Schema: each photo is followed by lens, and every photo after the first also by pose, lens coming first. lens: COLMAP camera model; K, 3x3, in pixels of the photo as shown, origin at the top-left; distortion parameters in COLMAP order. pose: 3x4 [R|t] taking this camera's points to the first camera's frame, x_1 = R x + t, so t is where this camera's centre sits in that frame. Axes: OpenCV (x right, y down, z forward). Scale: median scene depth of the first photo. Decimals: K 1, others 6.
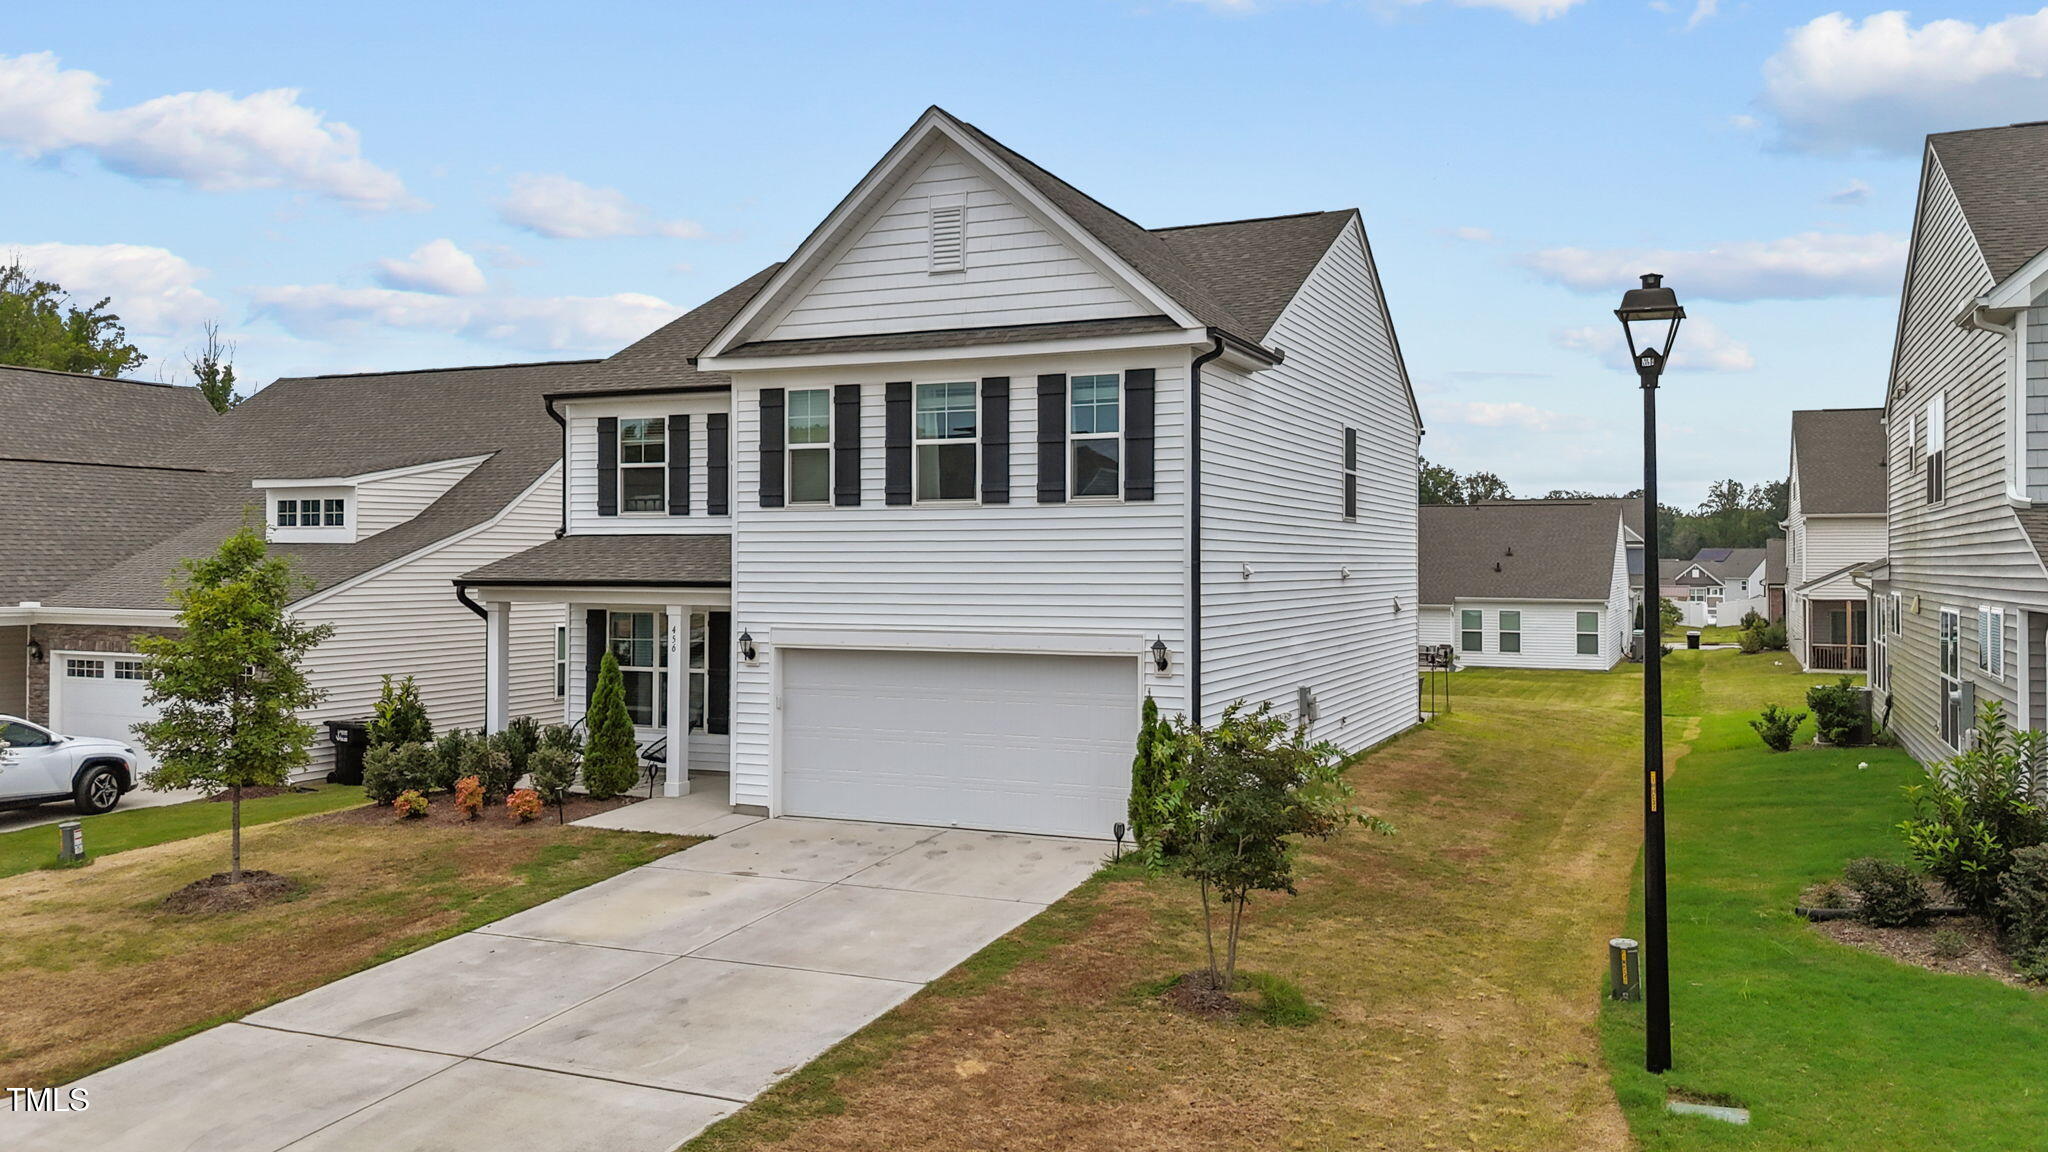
lens RADIAL K [[1564.8, 0, 1047.1], [0, 1564.8, 523.4], [0, 0, 1]] dist [0.027745, -0.012297]
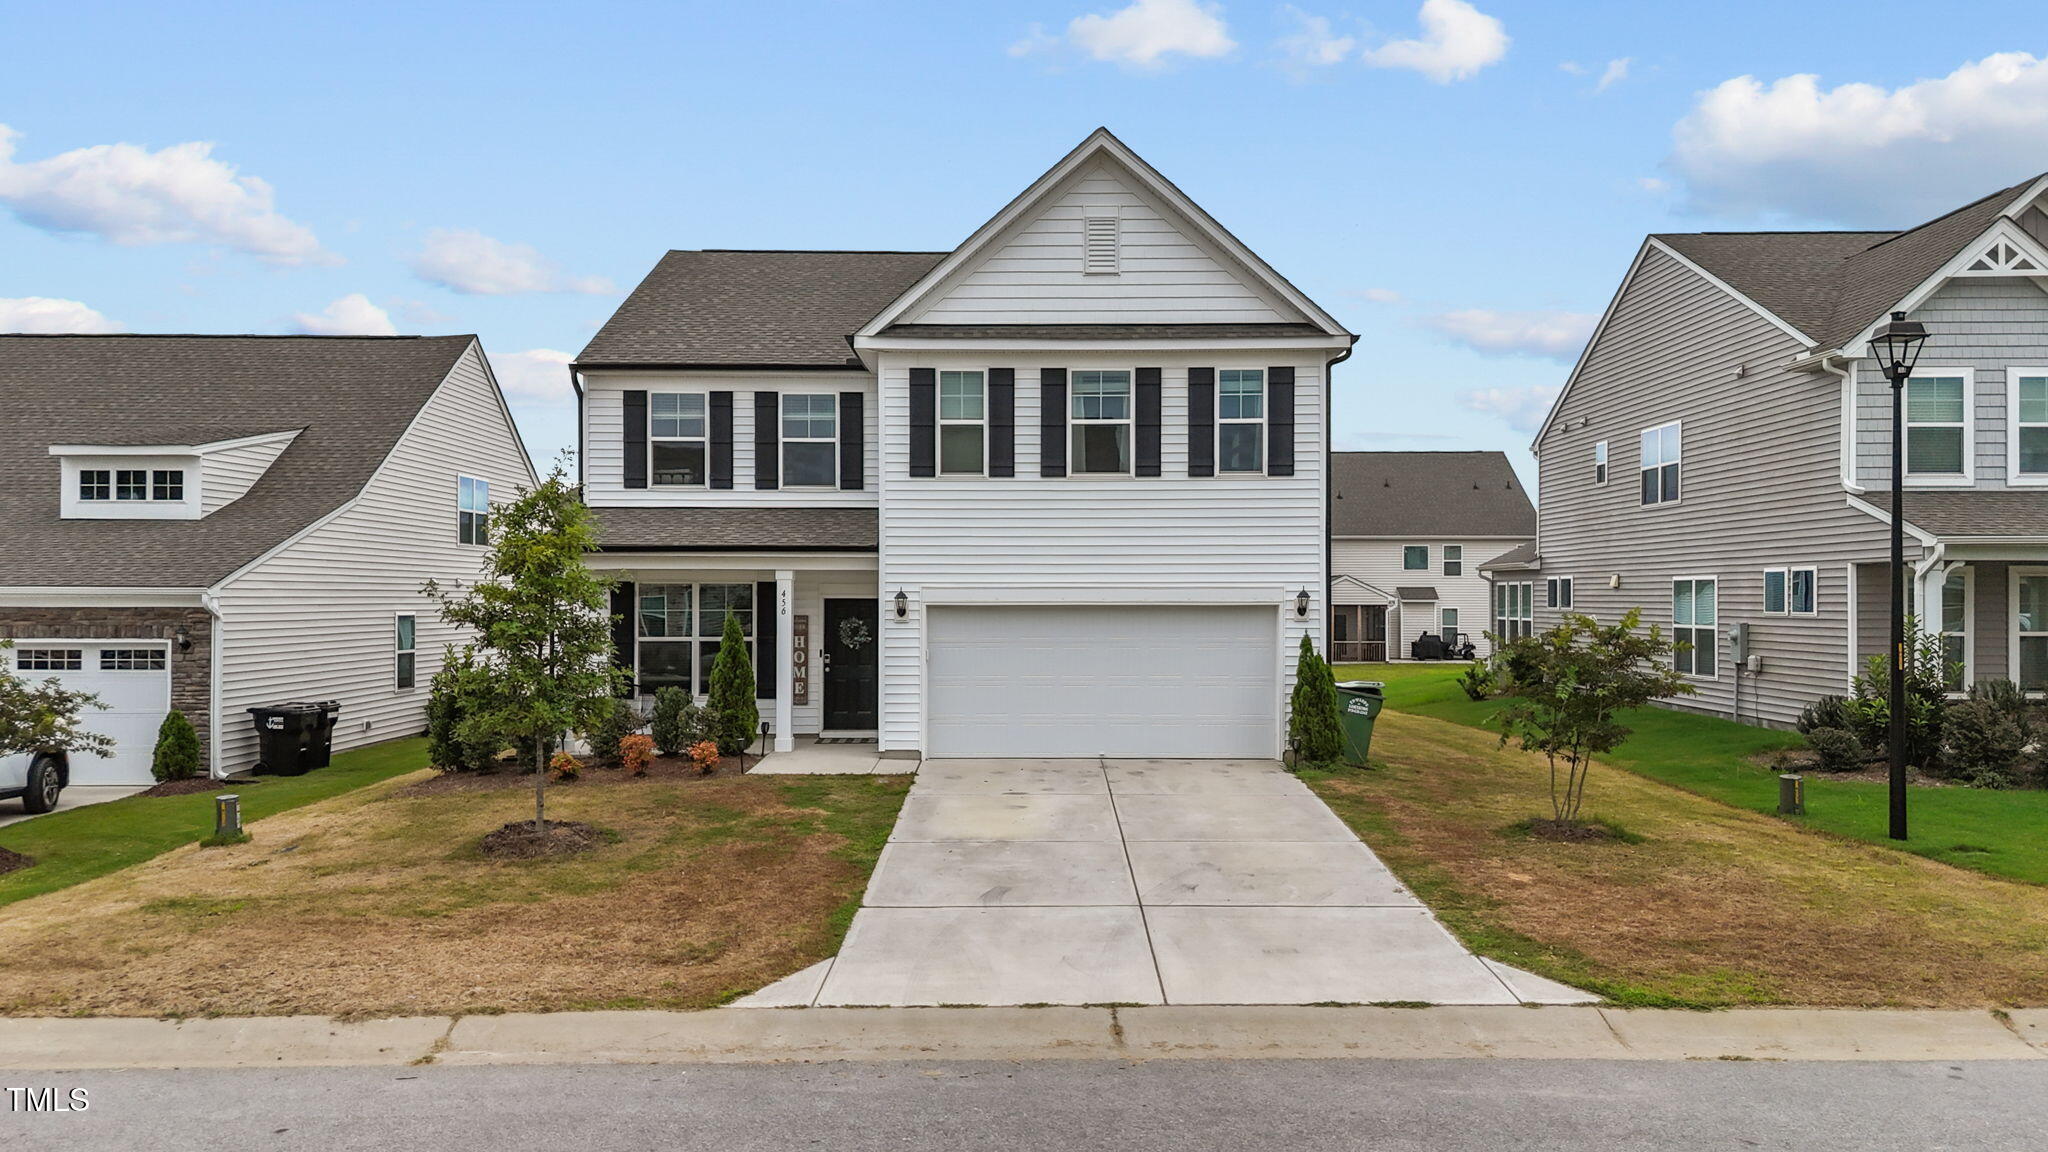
lens RADIAL K [[1575.2, 0, 1024.0], [0, 1575.2, 576.0], [0, 0, 1]] dist [0.044323, -0.003936]
pose [[0.918678, 0.003379, 0.394994, -0.551444], [-0.008388, 0.999905, 0.010954, 0.046594], [-0.394919, -0.013376, 0.918619, -0.038585]]
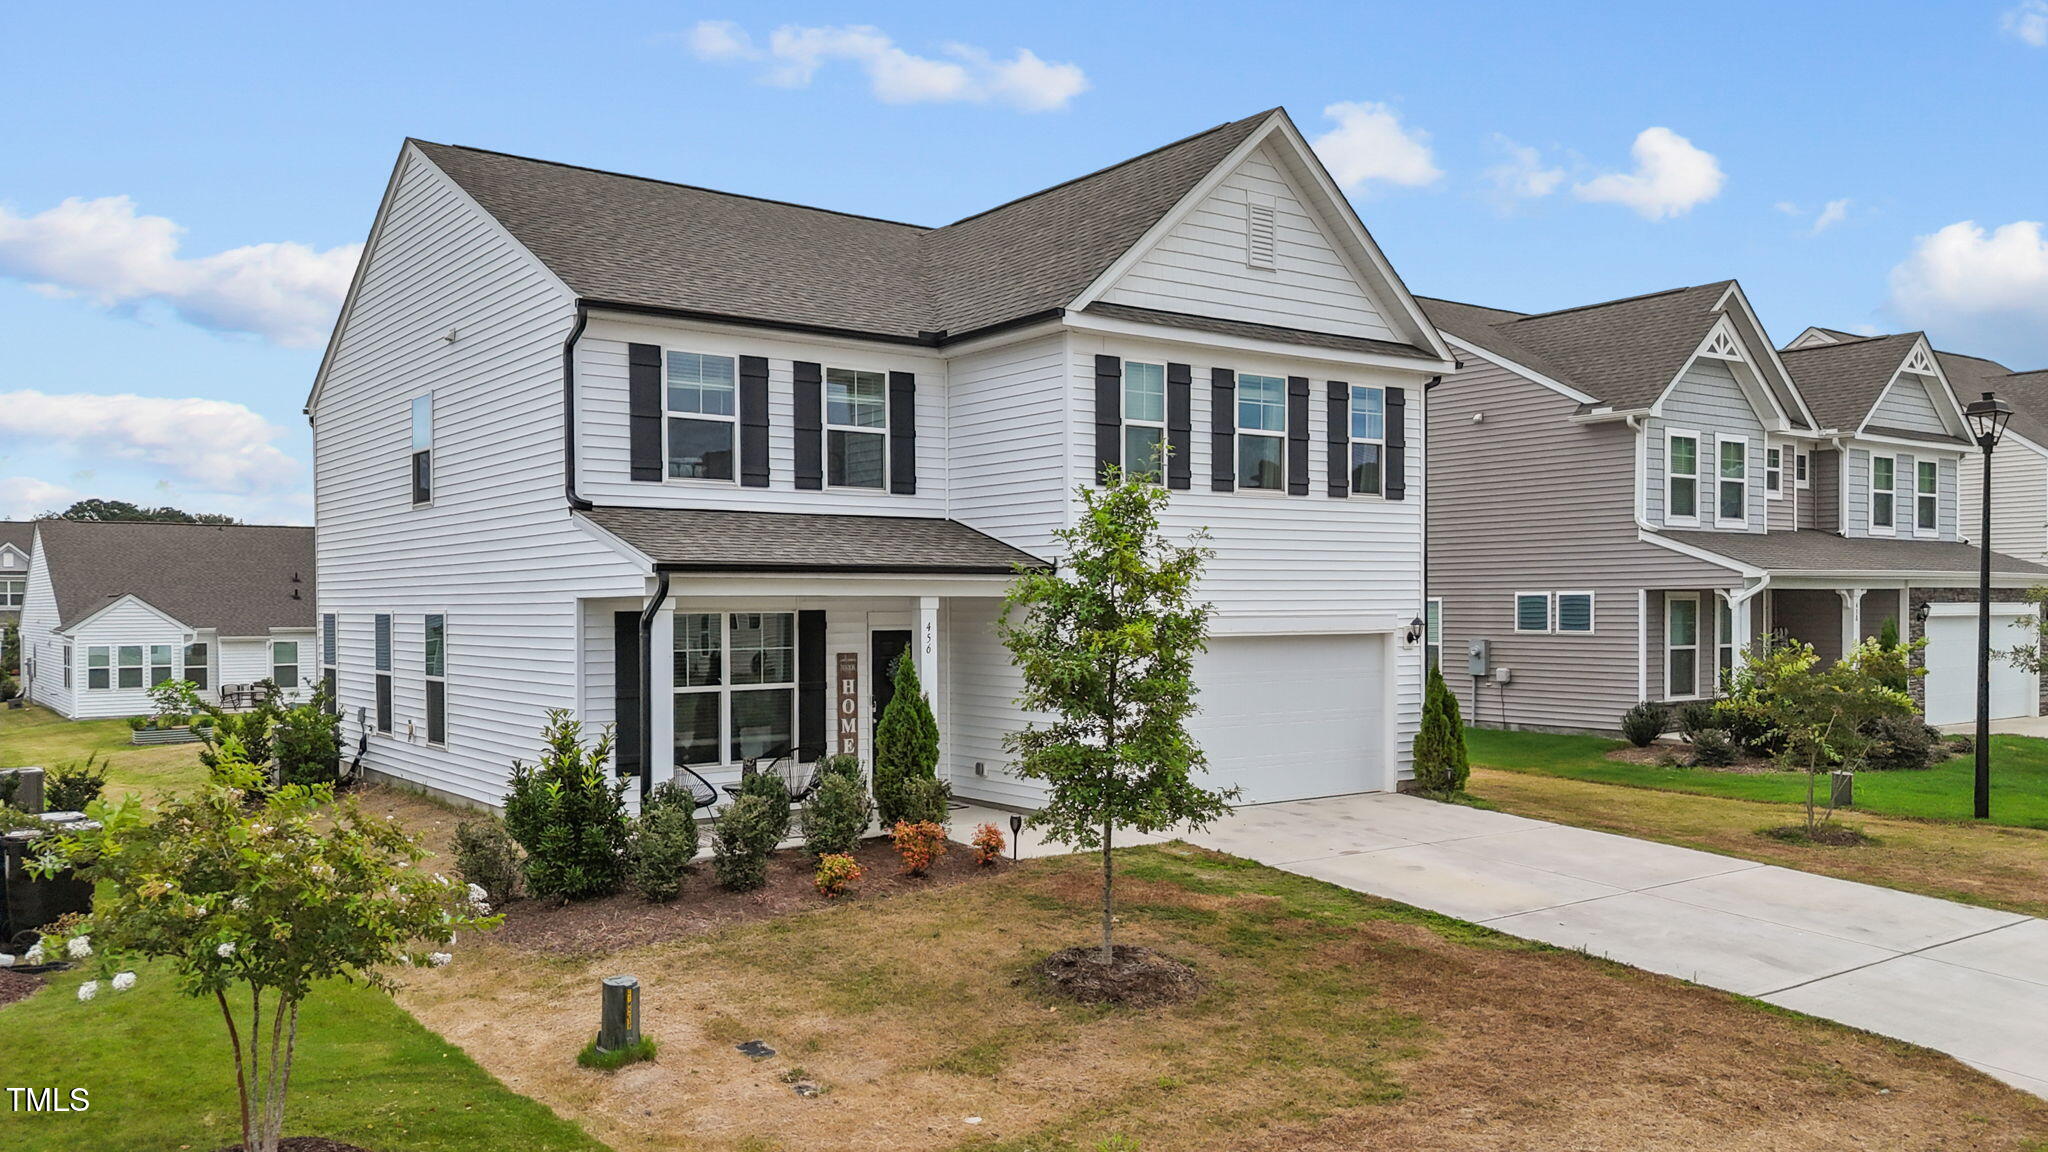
lens RADIAL K [[1575.2, 0, 1024.0], [0, 1575.2, 576.0], [0, 0, 1]] dist [0.044323, -0.003936]
pose [[0.499543, 0.010088, 0.866230, -1.006036], [-0.018248, 0.999833, -0.001121, 0.044602], [-0.866097, -0.015247, 0.499644, 0.591592]]
